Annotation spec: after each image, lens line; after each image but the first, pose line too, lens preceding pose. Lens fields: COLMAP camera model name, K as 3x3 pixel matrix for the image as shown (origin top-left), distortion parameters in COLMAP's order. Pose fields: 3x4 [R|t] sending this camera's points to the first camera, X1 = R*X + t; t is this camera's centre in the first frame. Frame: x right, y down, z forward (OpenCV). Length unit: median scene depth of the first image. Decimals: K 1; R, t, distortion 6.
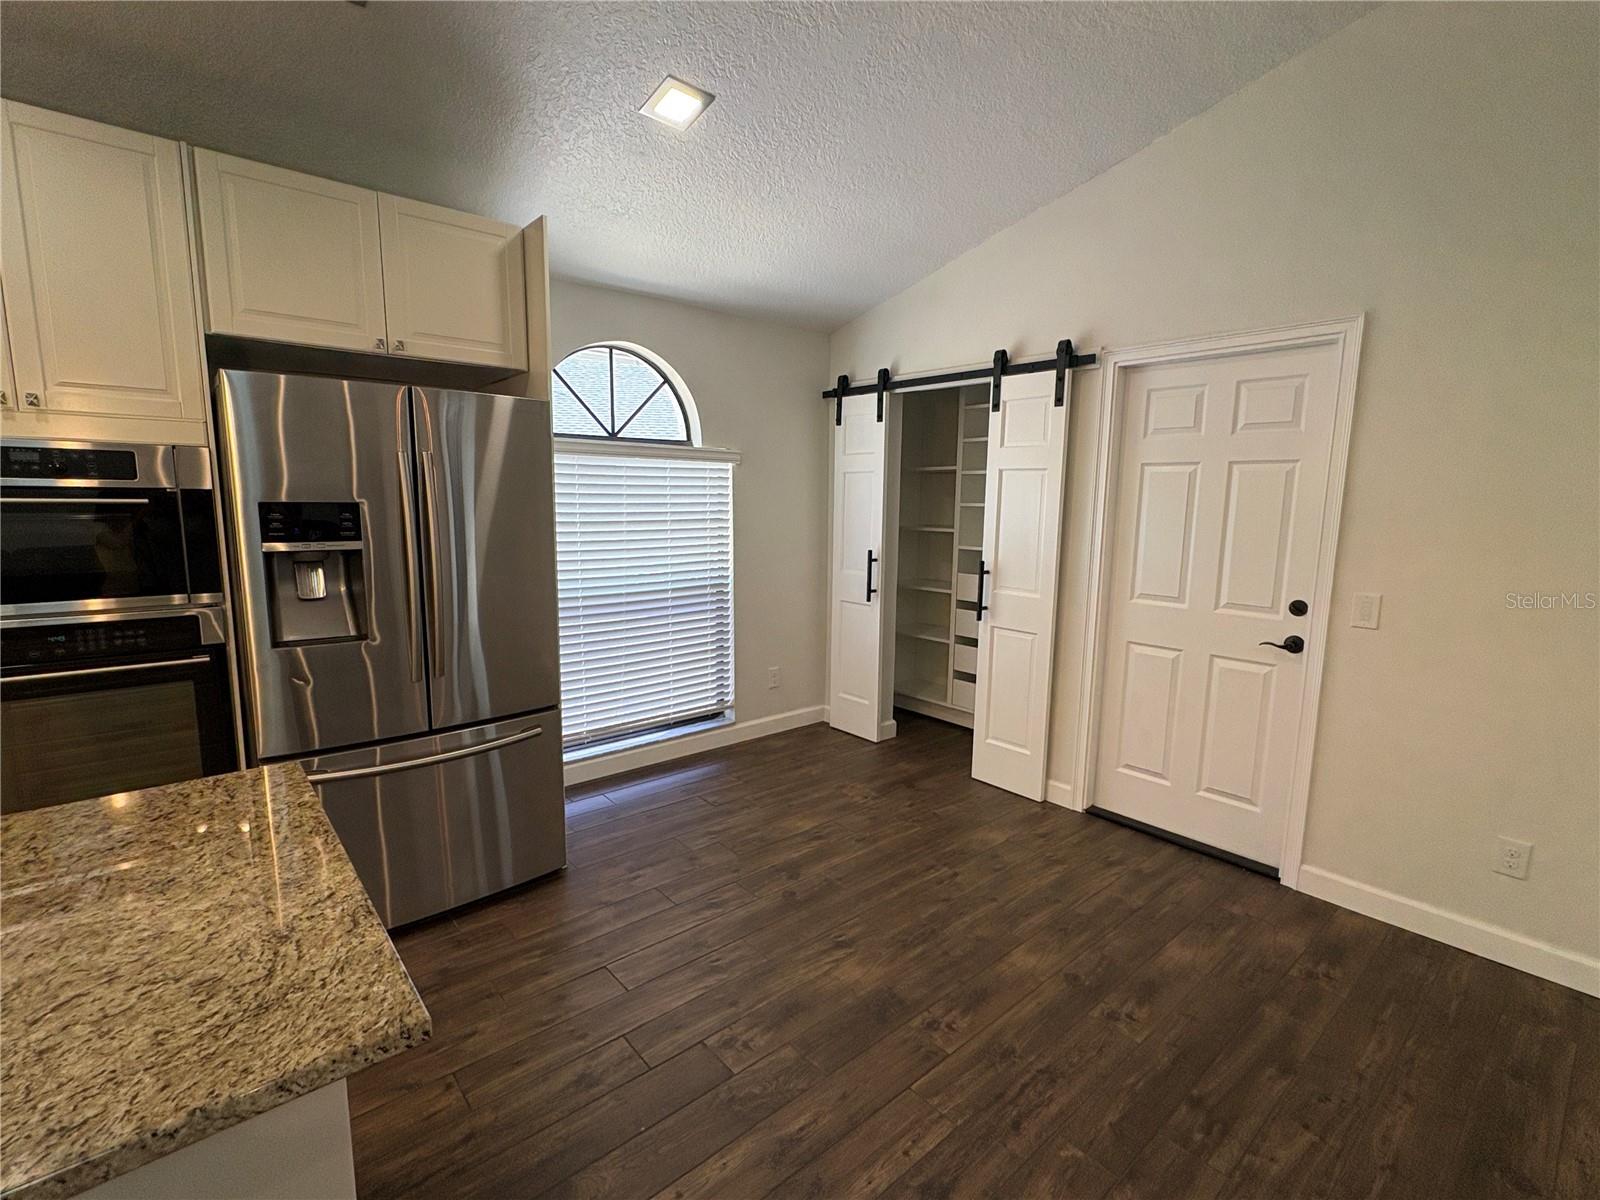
lens RADIAL K [[734.7, 0, 800.0], [0, 734.7, 600.0], [0, 0, 1]] dist [0.001238, 0.000070]
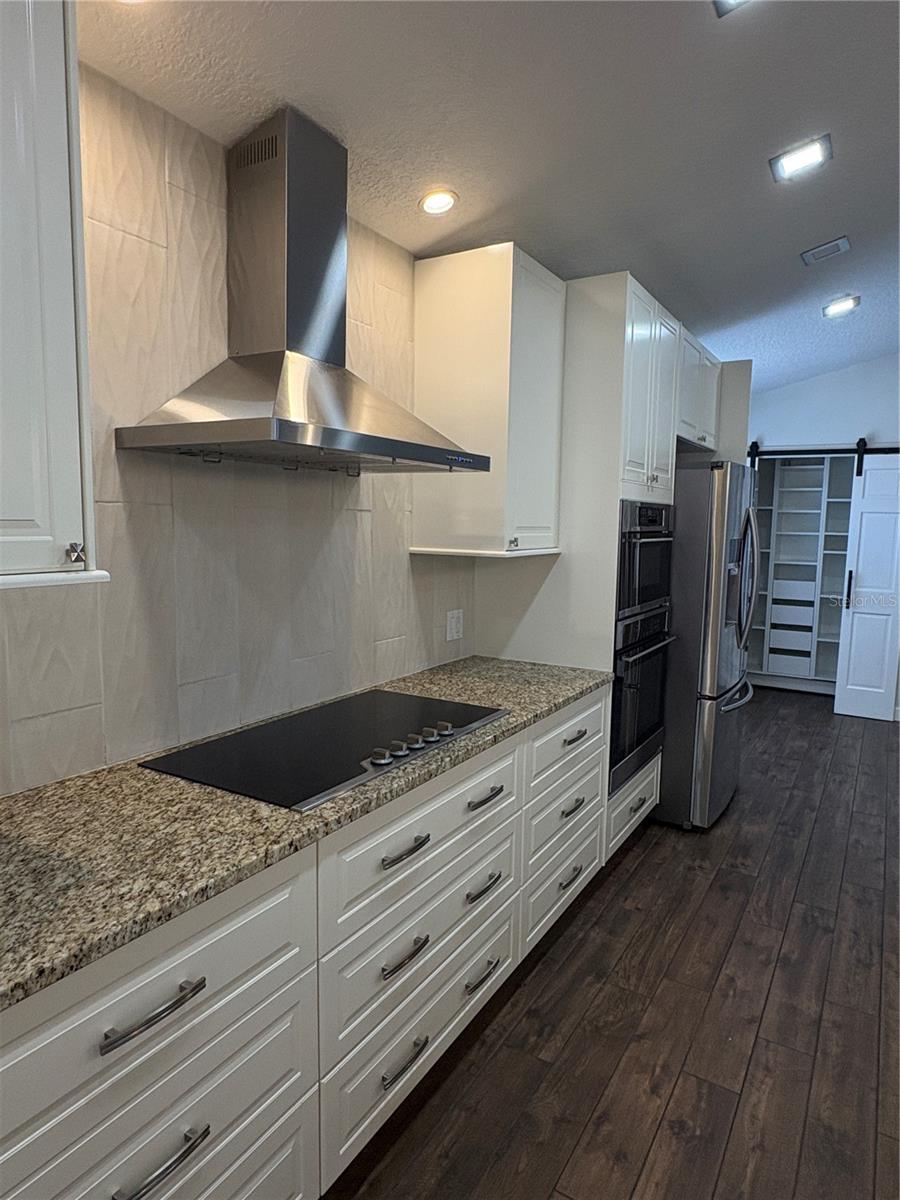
lens RADIAL K [[729.9, 0, 450.0], [0, 729.9, 600.0], [0, 0, 1]] dist [0.004251, 0.001285]
pose [[0.948462, -0.033758, 0.315088, -1.490077], [0.041438, 0.998984, -0.017702, 0.002794], [-0.314170, 0.029846, 0.948897, -0.294016]]
